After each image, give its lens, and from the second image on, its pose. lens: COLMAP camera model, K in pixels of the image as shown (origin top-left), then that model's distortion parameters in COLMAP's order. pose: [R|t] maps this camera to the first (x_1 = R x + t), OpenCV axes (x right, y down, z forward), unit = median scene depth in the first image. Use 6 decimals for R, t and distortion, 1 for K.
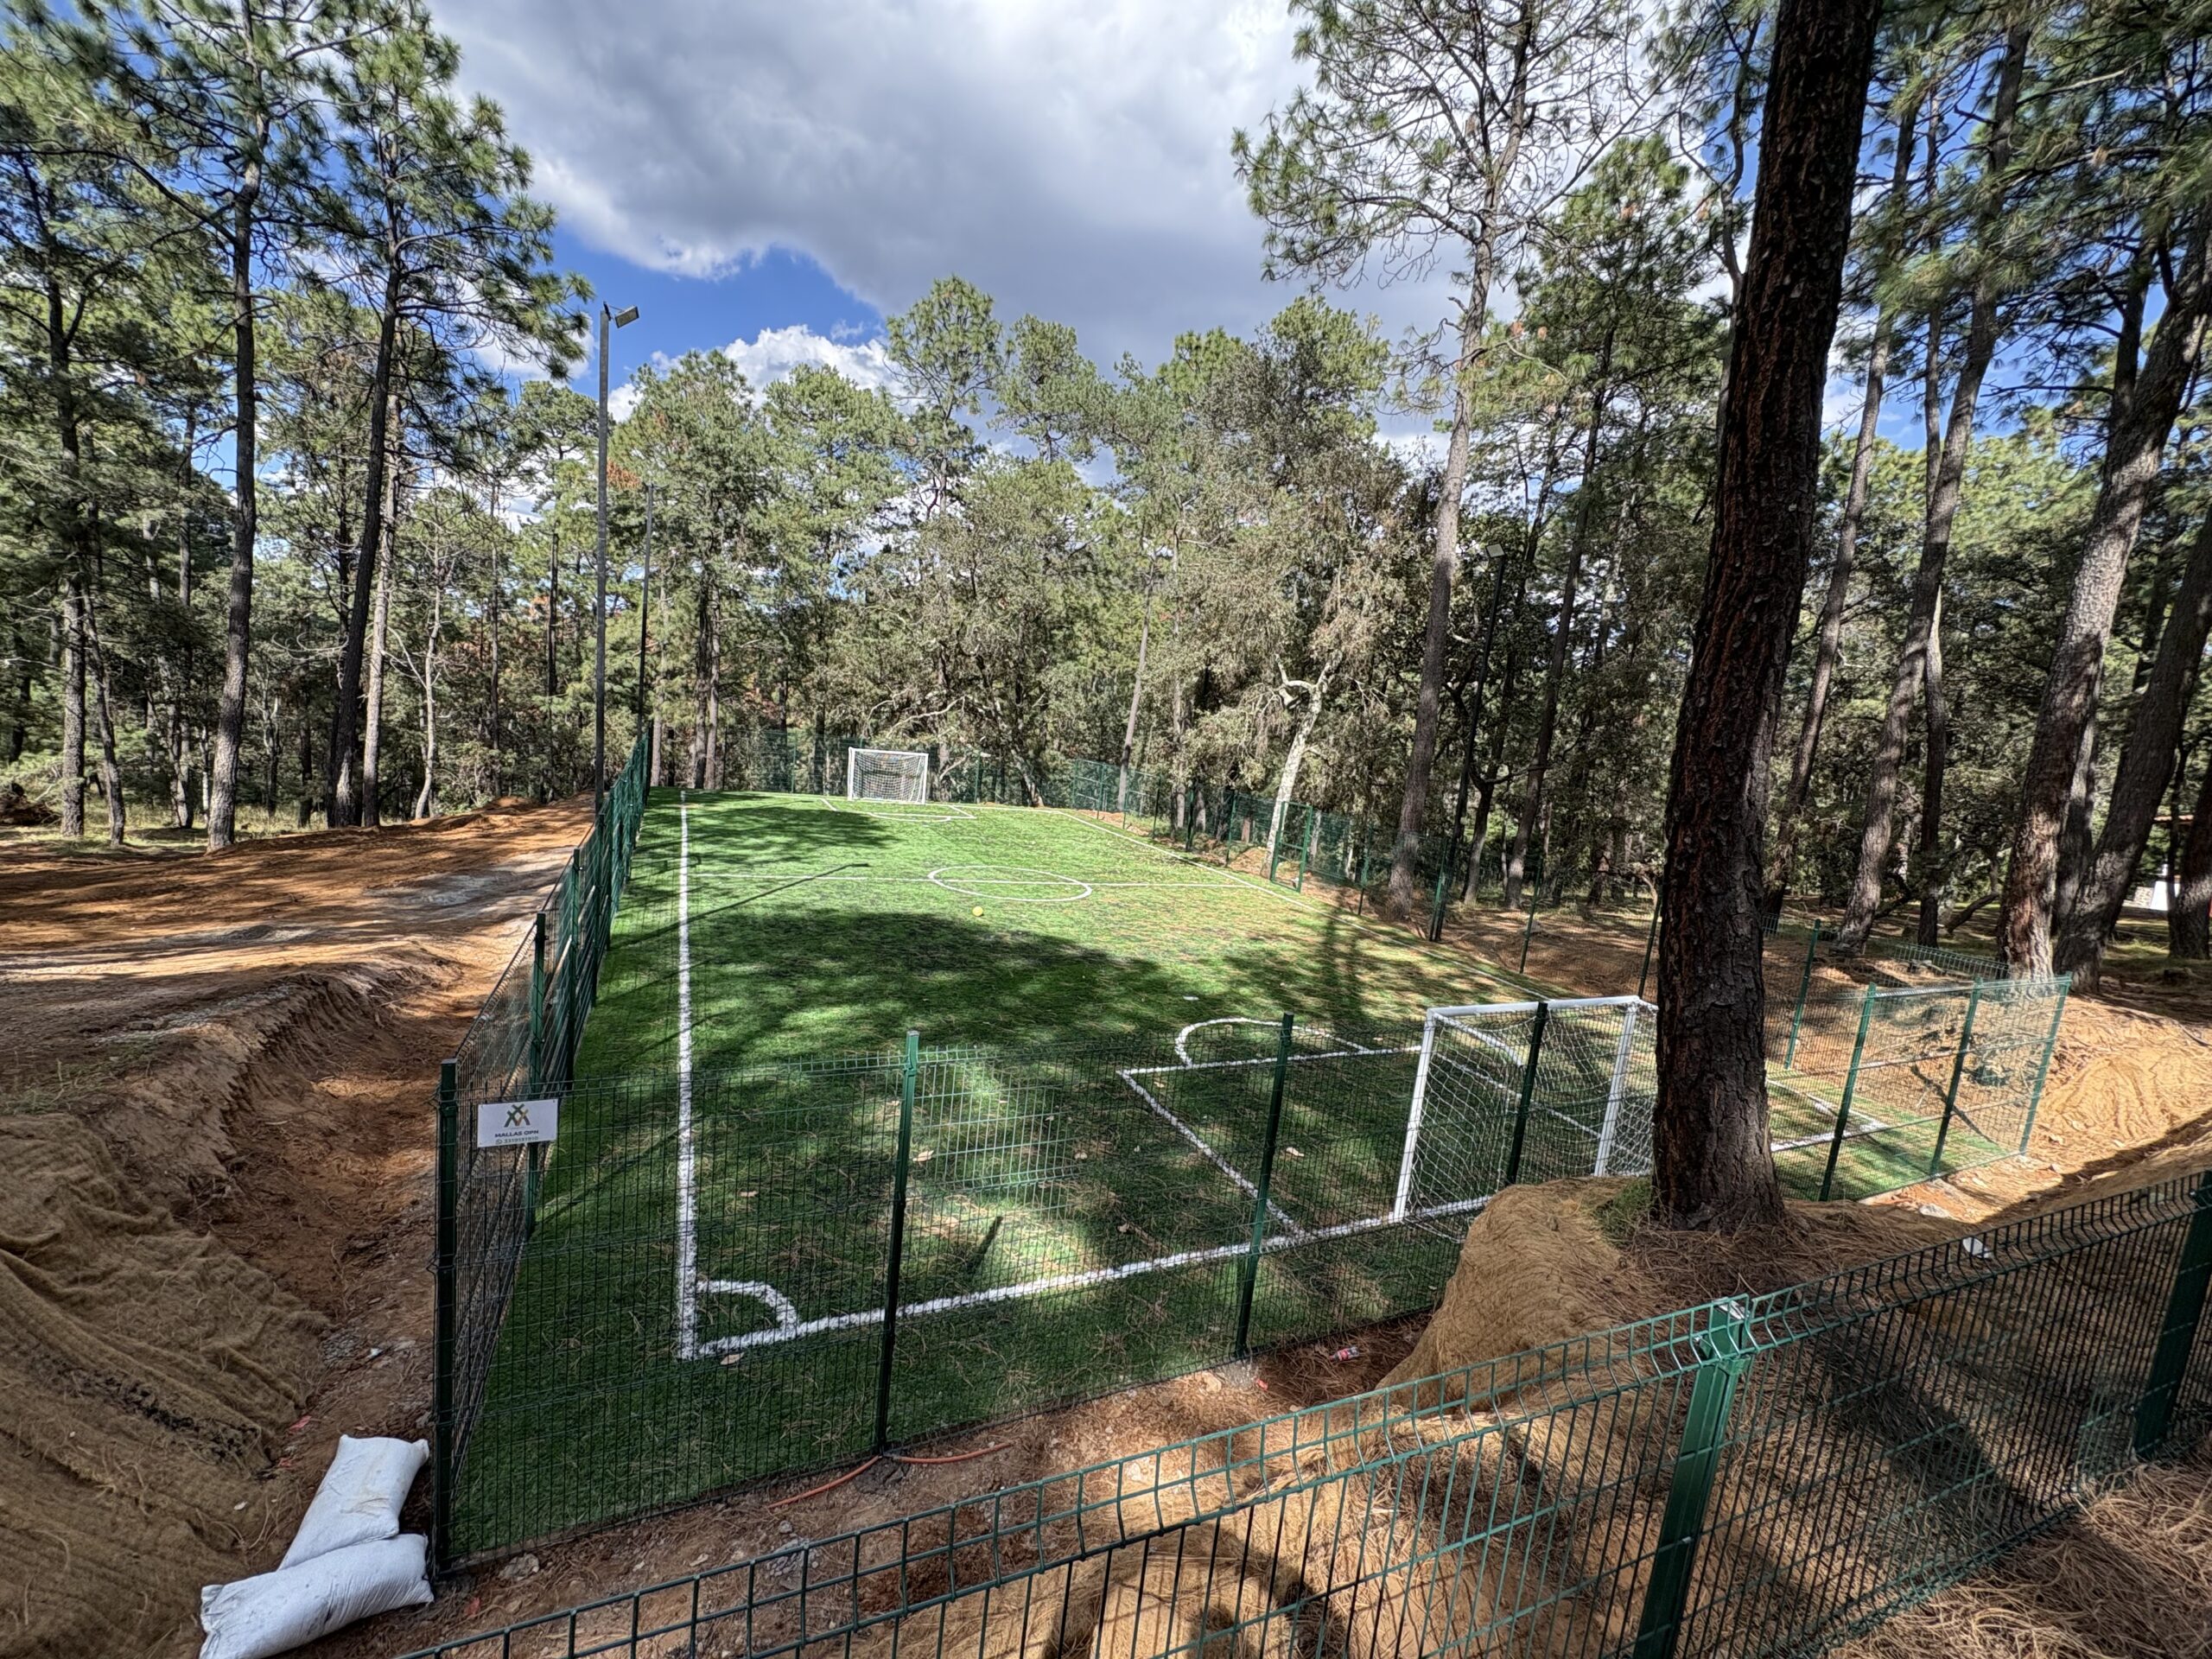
lens RADIAL K [[875.2, 0, 1102.6], [0, 875.2, 821.7], [0, 0, 1]] dist [-0.000869, 0.000535]
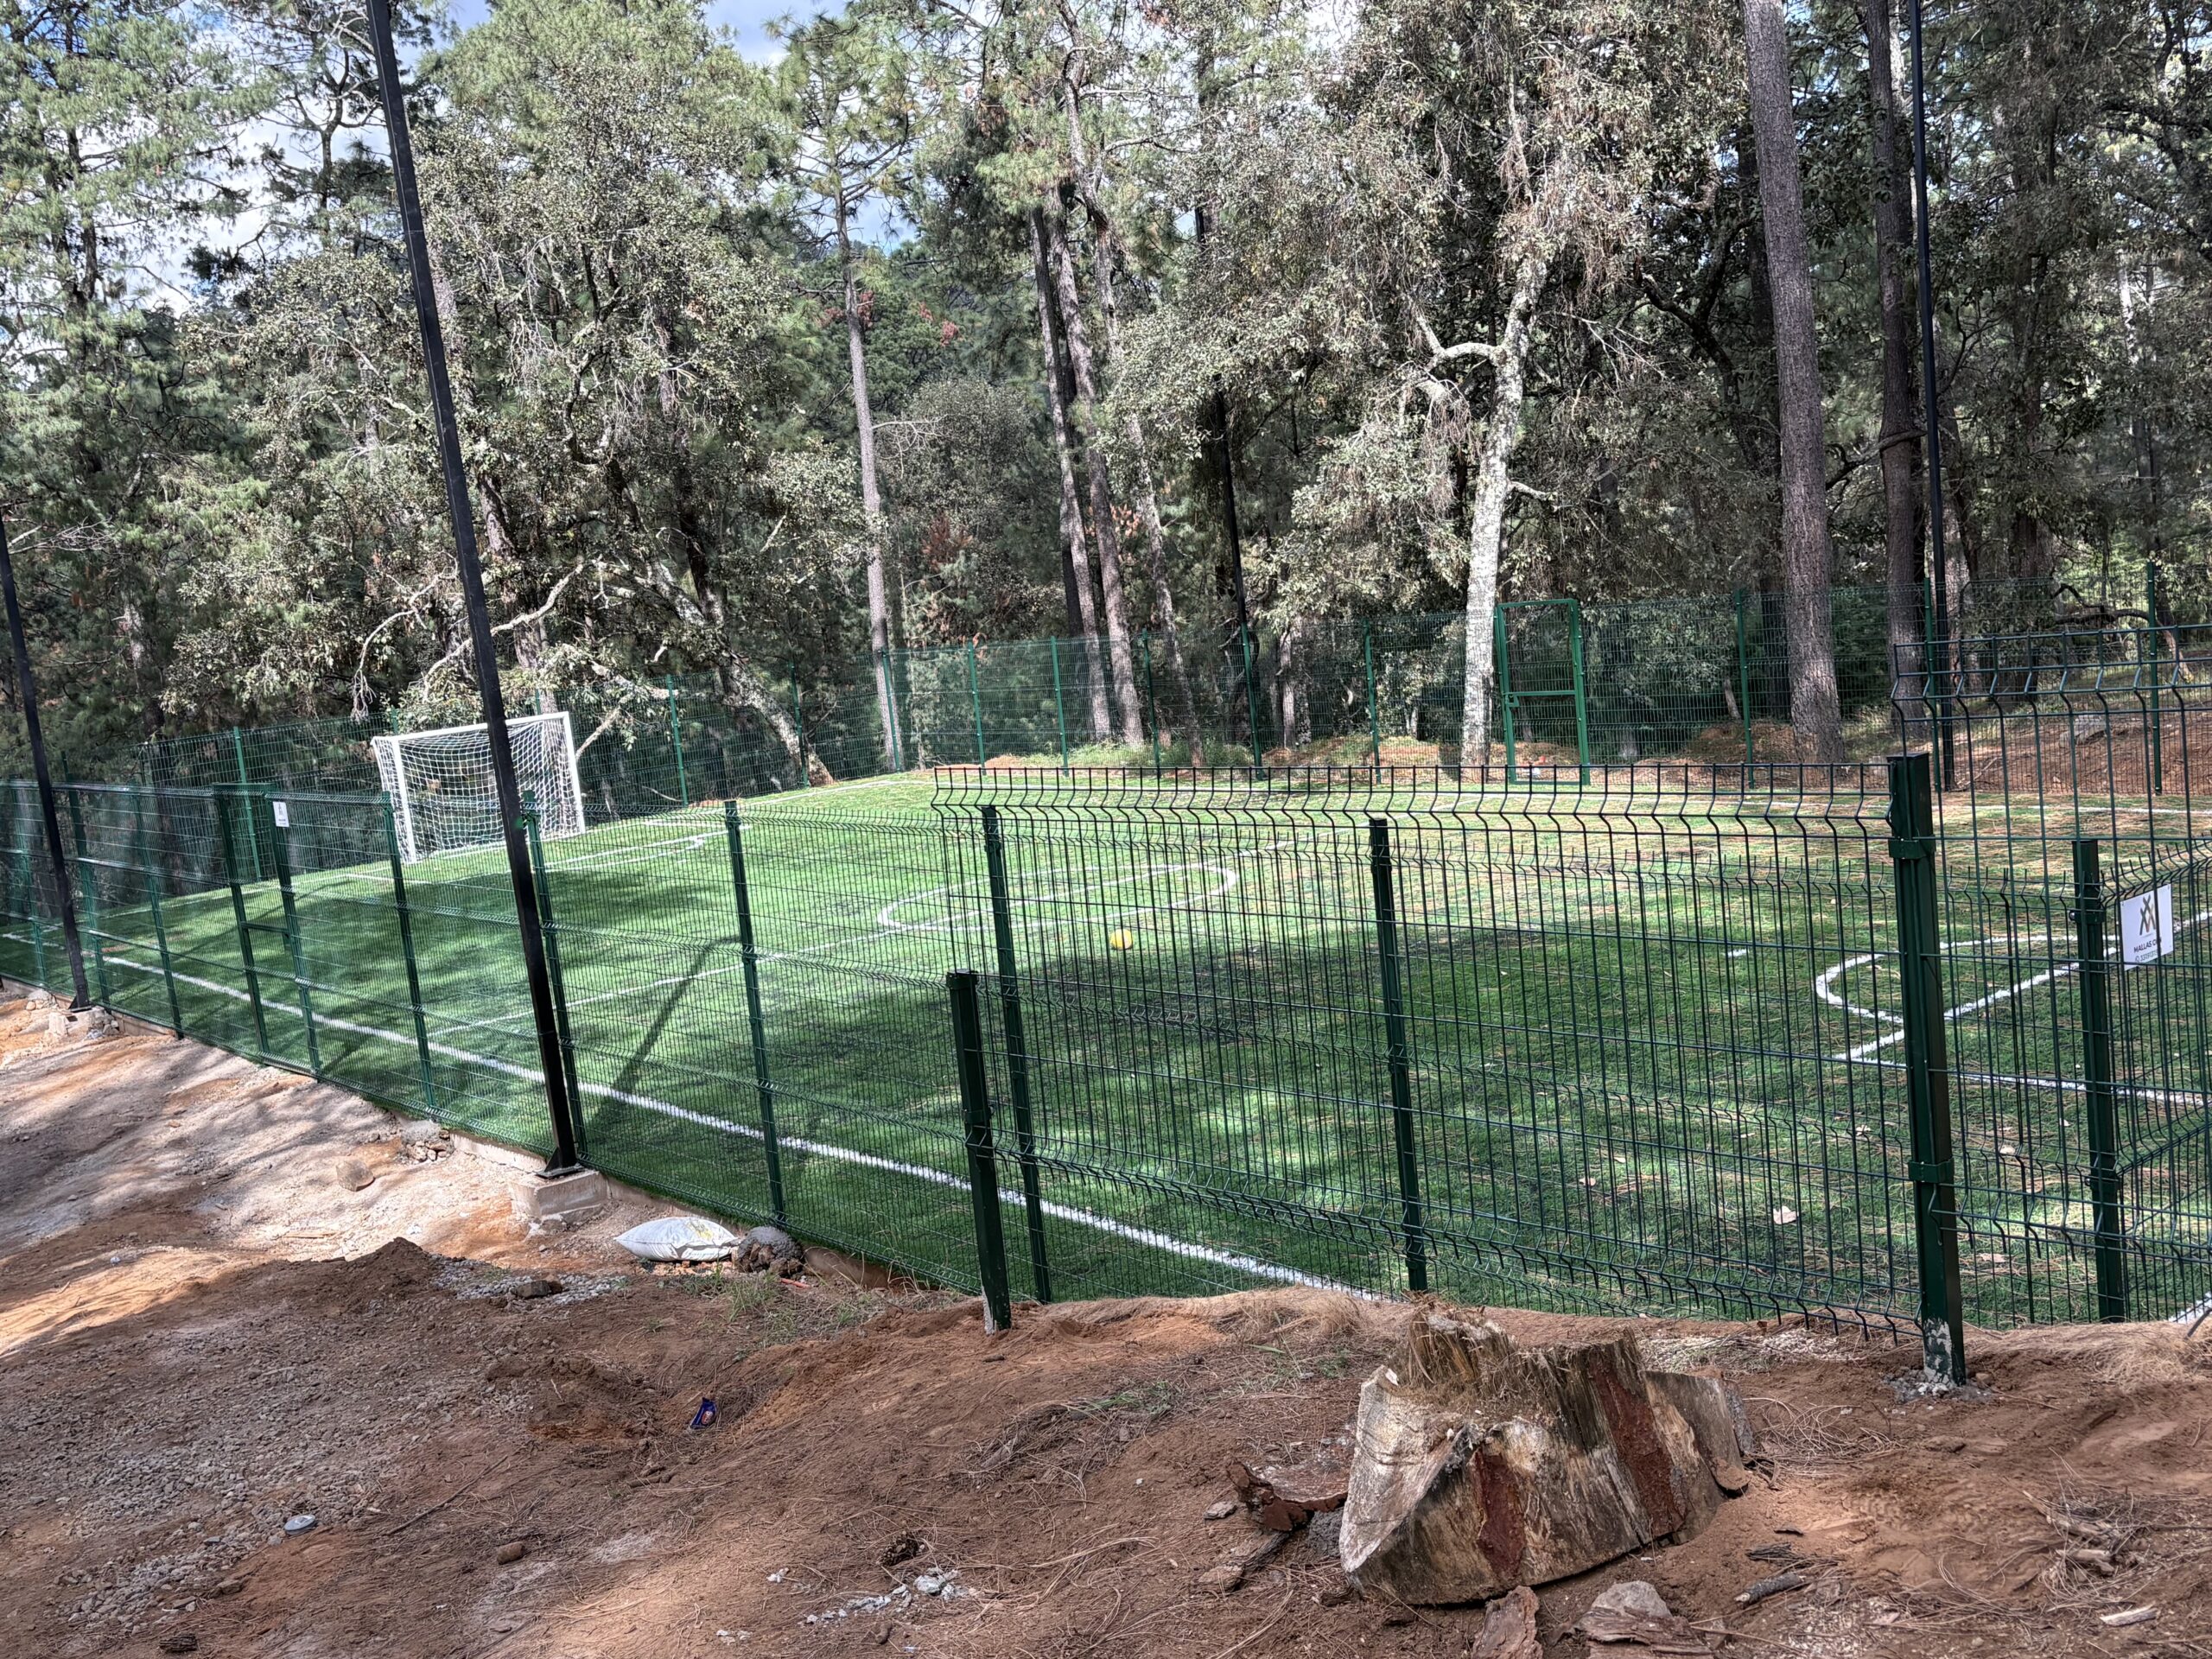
lens RADIAL K [[2150.3, 0, 1106.0], [0, 2150.3, 829.5], [0, 0, 1]] dist [0.005735, -0.001897]
pose [[0.948502, -0.237173, 0.209984, -0.429130], [0.236364, 0.971222, 0.029317, 0.014713], [-0.210894, 0.021825, 0.977265, -0.090735]]
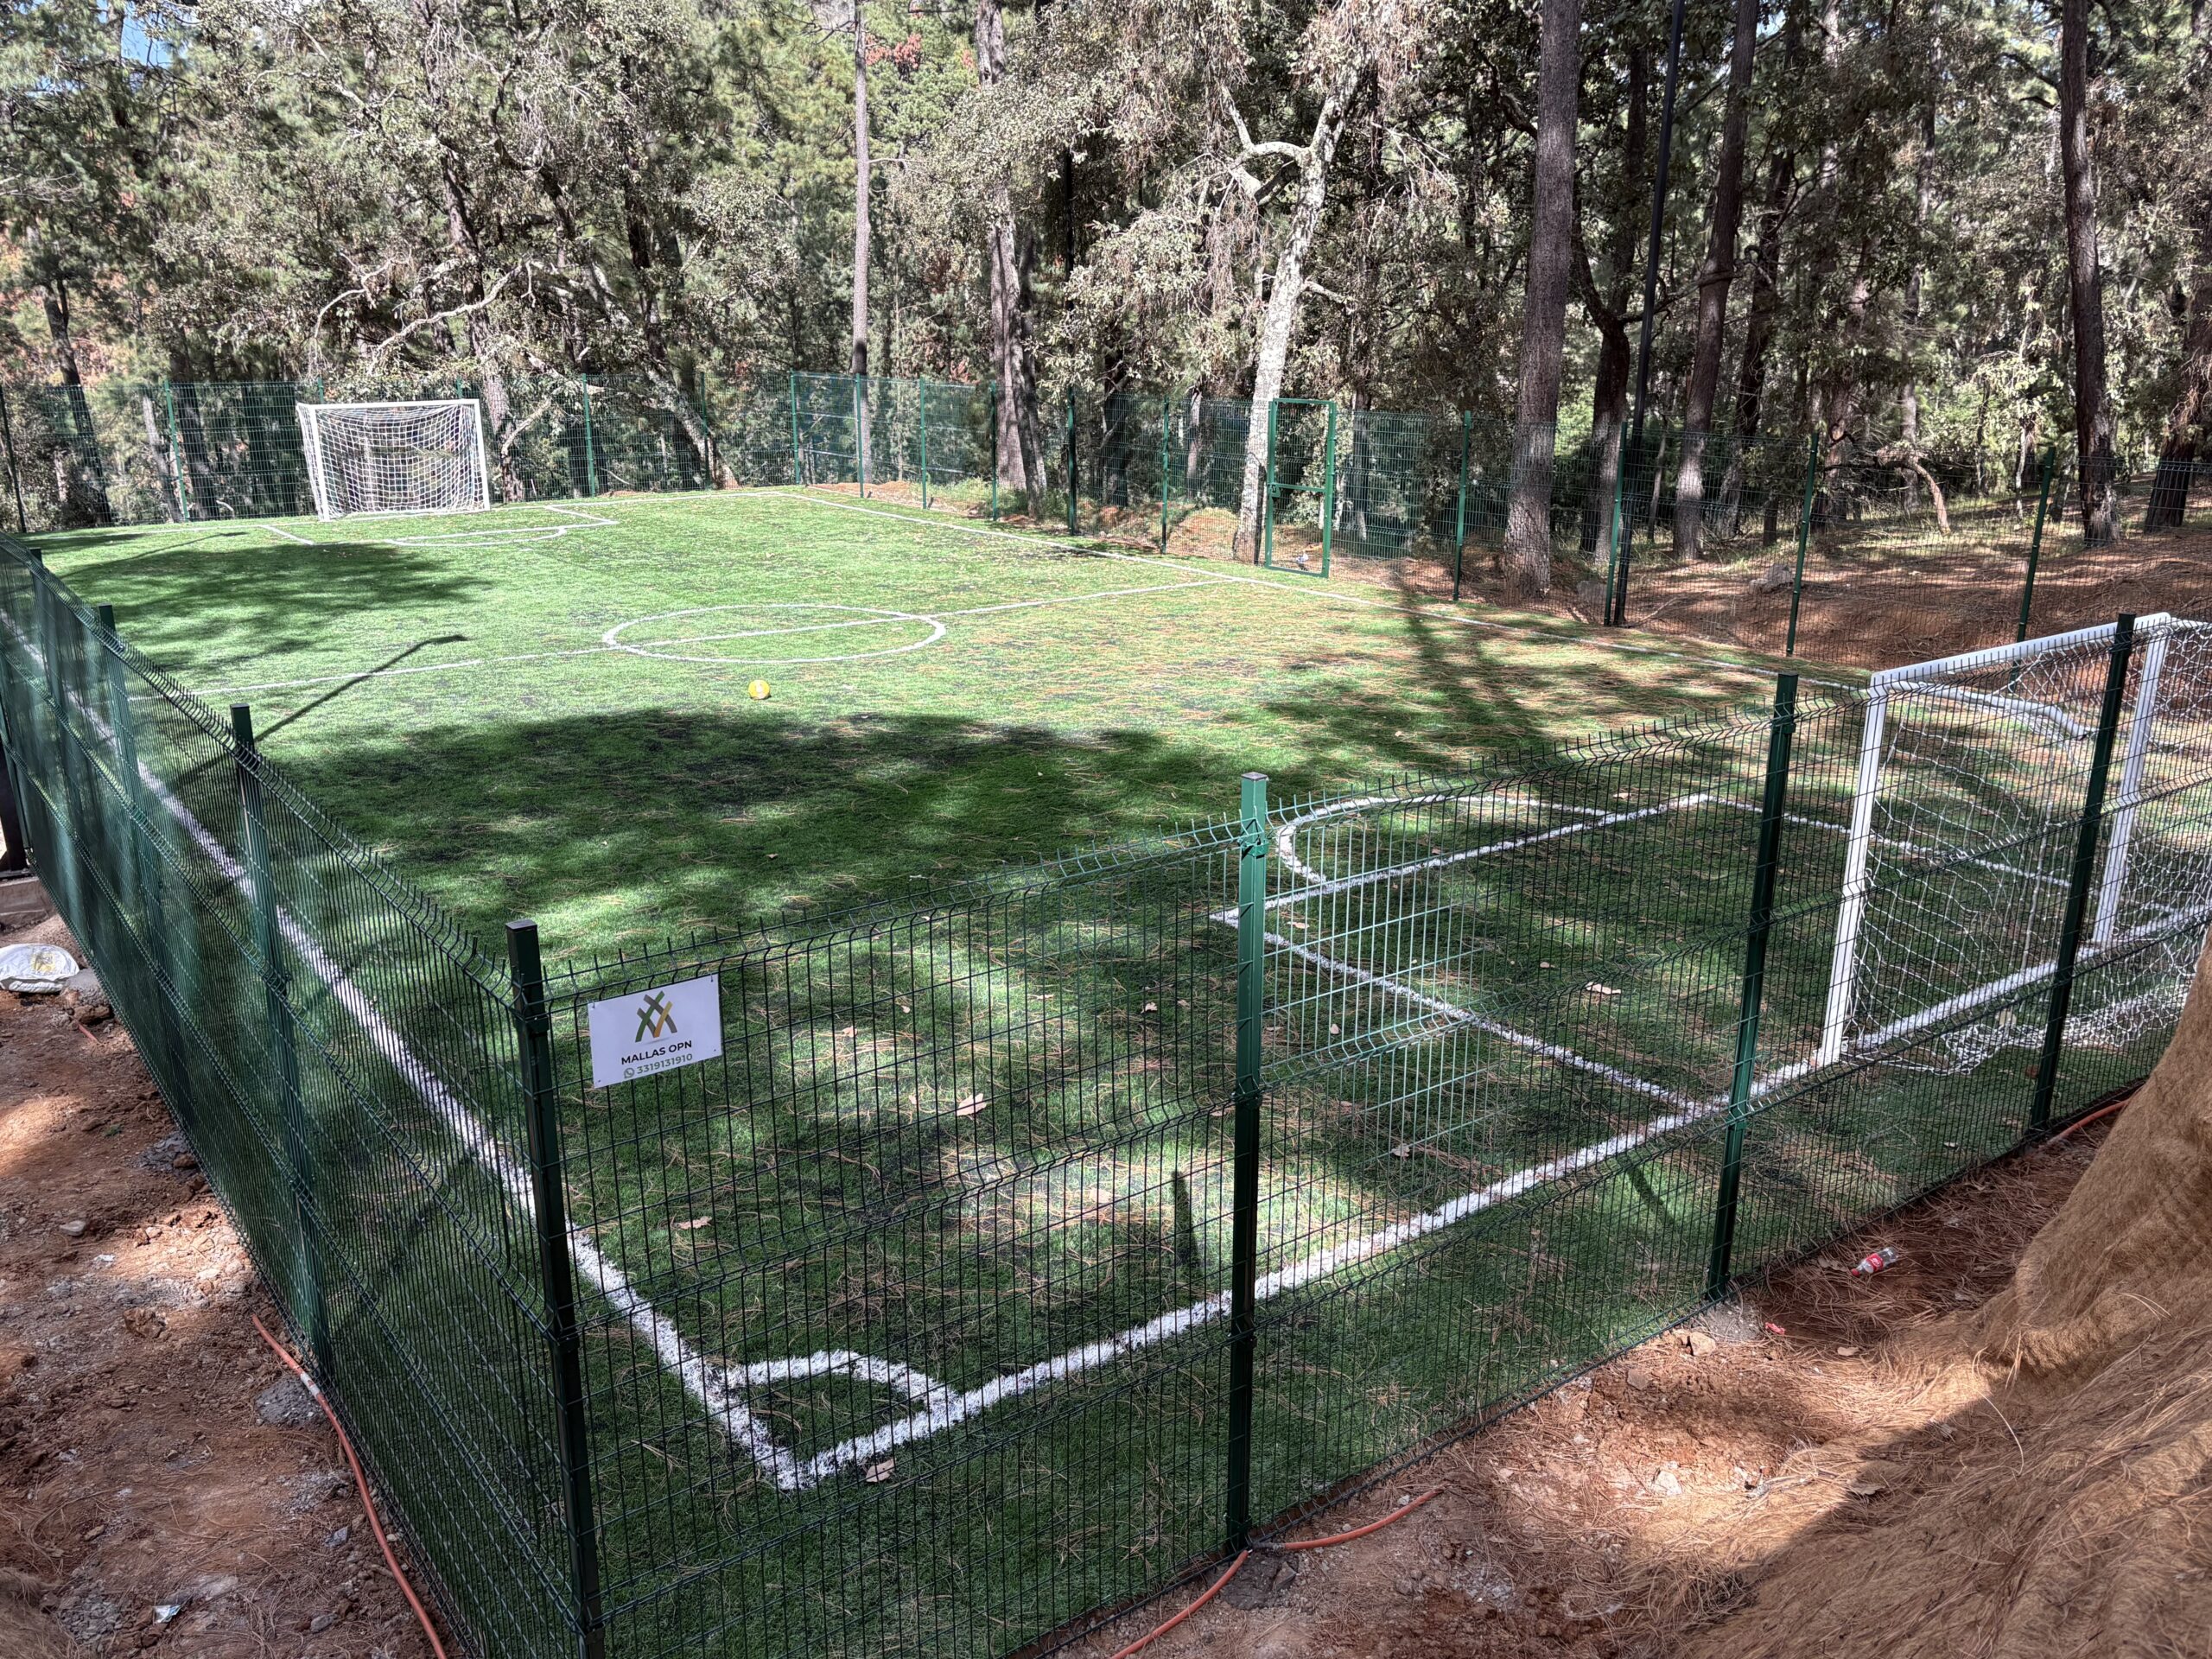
lens RADIAL K [[1763.7, 0, 1079.4], [0, 1763.7, 828.4], [0, 0, 1]] dist [0.044875, -0.059913]
pose [[0.976194, -0.156932, 0.149727, -0.150795], [0.127995, 0.974090, 0.186456, 0.021336], [-0.175108, -0.162853, 0.970987, 0.004939]]
